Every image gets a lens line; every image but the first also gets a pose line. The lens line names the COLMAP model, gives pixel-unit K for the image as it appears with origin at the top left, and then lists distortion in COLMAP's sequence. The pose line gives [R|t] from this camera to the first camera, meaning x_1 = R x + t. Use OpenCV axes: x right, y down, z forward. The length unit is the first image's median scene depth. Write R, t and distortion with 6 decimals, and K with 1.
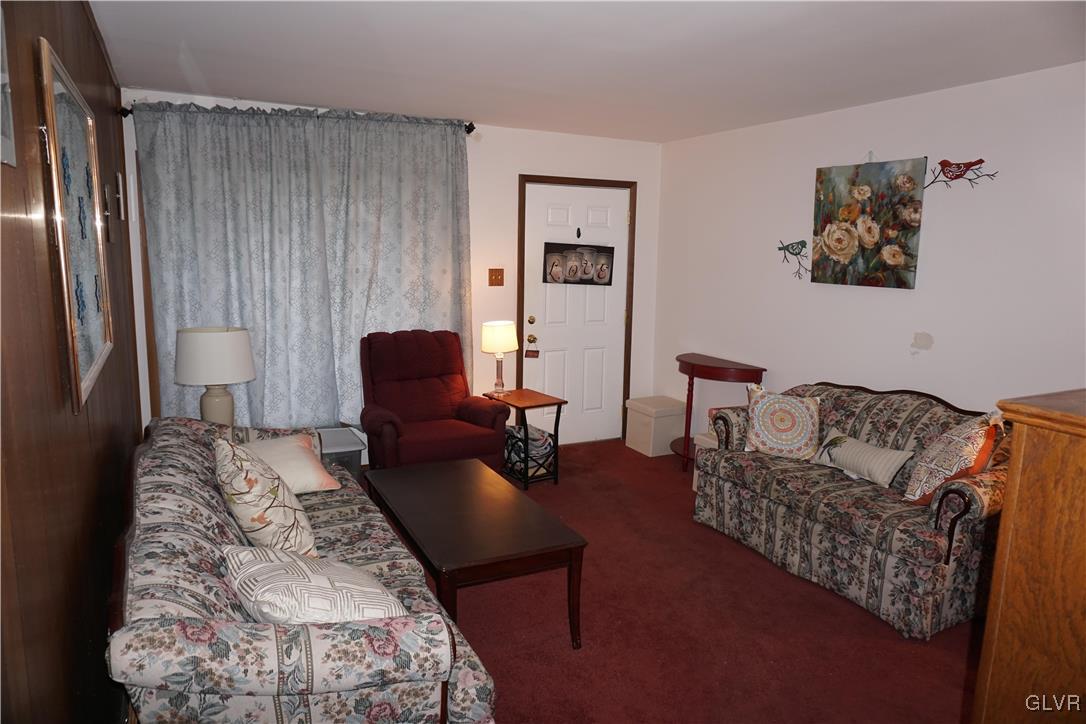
lens RADIAL K [[728.8, 0, 543.0], [0, 728.8, 363.3], [0, 0, 1]] dist [-0.011685, 0.011979]
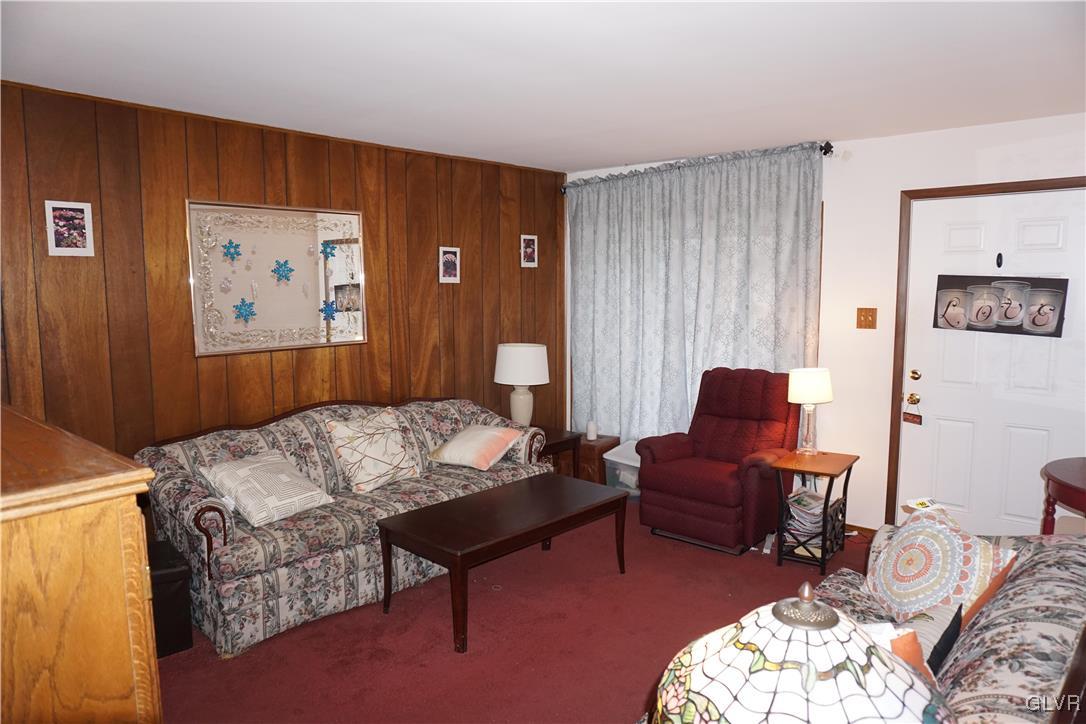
lens RADIAL K [[728.8, 0, 543.6], [0, 728.8, 361.2], [0, 0, 1]] dist [-0.011685, 0.011979]
pose [[0.391423, 0.079242, -0.916793, 0.553637], [-0.142768, 0.989451, 0.024568, -0.037742], [0.909068, 0.121272, 0.398607, 0.342680]]
